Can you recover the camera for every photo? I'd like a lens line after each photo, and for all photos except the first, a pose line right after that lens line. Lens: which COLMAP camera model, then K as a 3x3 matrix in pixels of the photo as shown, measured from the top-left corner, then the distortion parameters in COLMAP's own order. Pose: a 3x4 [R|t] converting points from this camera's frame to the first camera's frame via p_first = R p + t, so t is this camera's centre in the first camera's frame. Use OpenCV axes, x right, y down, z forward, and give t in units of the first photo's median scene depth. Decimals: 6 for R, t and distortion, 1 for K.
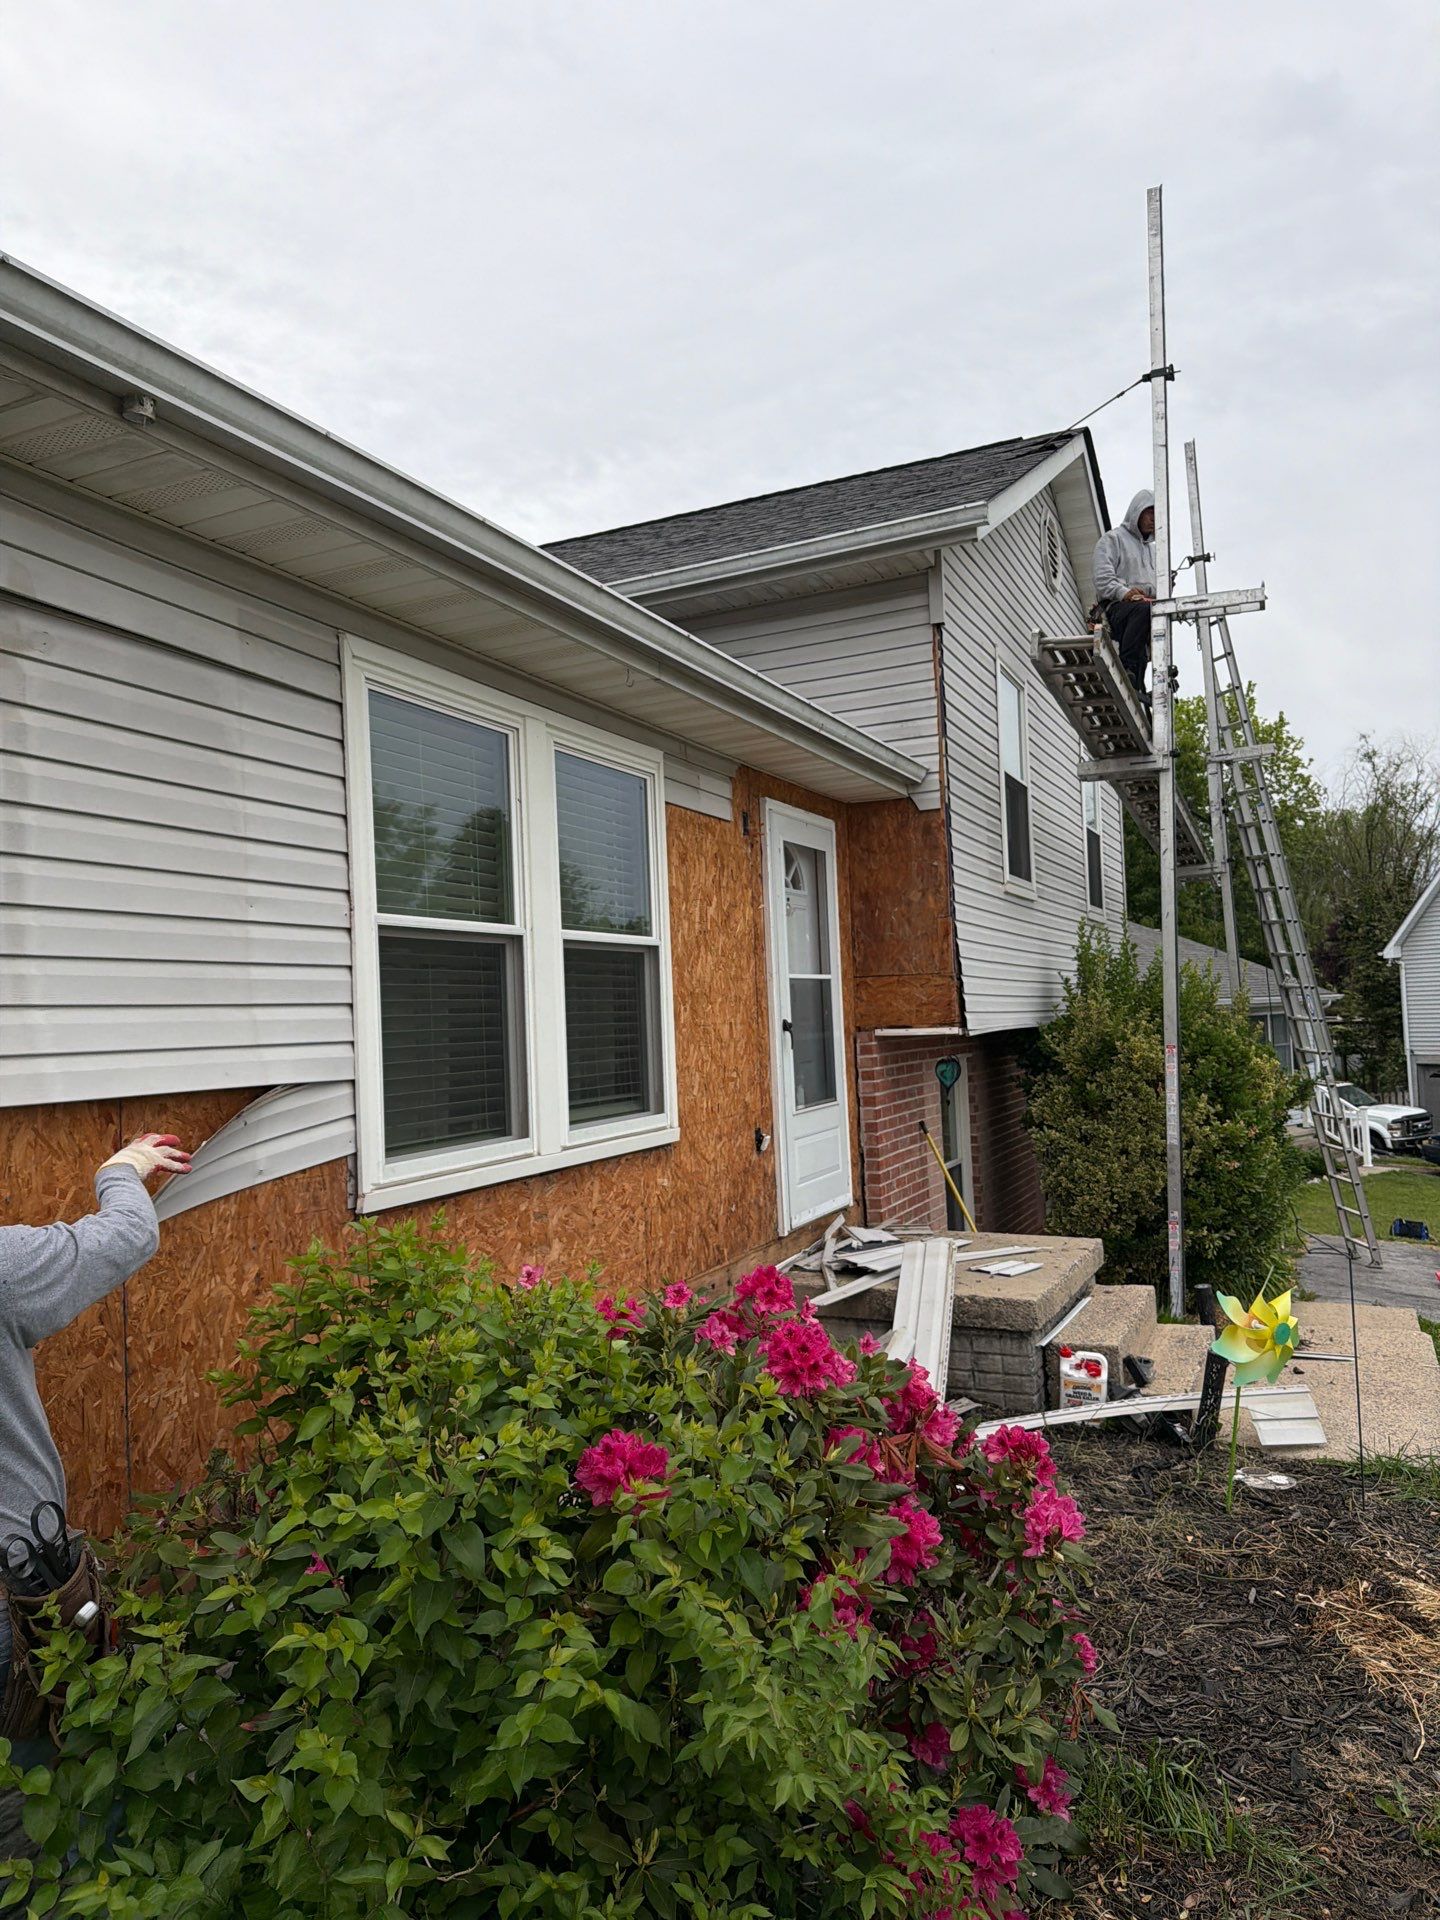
lens RADIAL K [[1325.0, 0, 740.6], [0, 1325.0, 959.8], [0, 0, 1]] dist [0.119623, -0.138775]
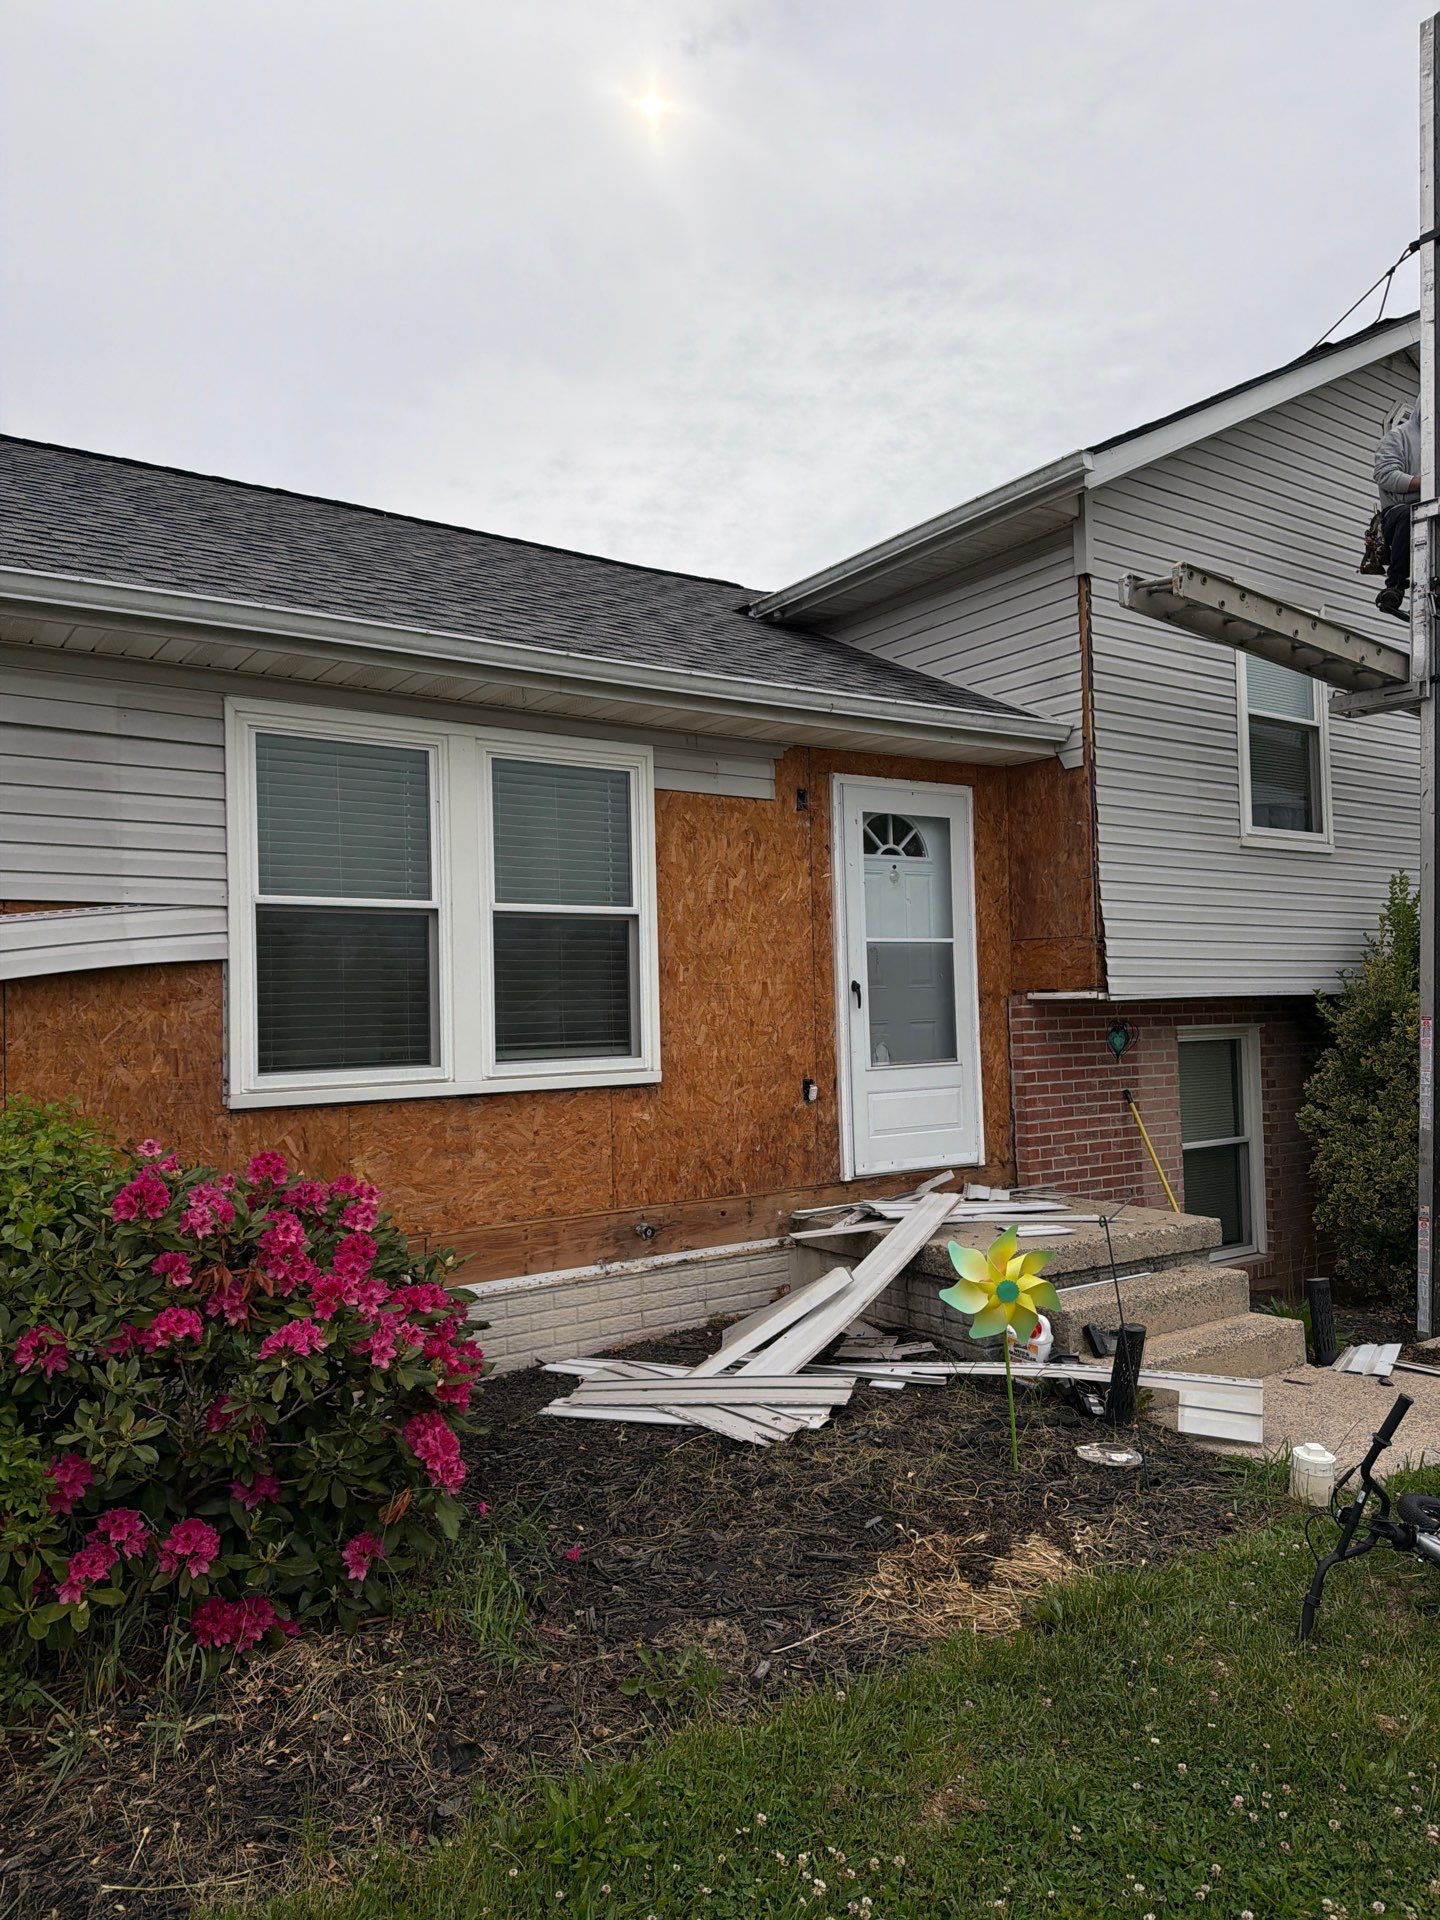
lens RADIAL K [[1325.0, 0, 740.6], [0, 1325.0, 959.8], [0, 0, 1]] dist [0.119623, -0.138775]
pose [[0.857945, -0.002046, -0.513737, 0.550390], [0.013213, 0.999749, 0.018085, 0.008548], [0.513572, -0.022304, 0.857757, 0.039993]]
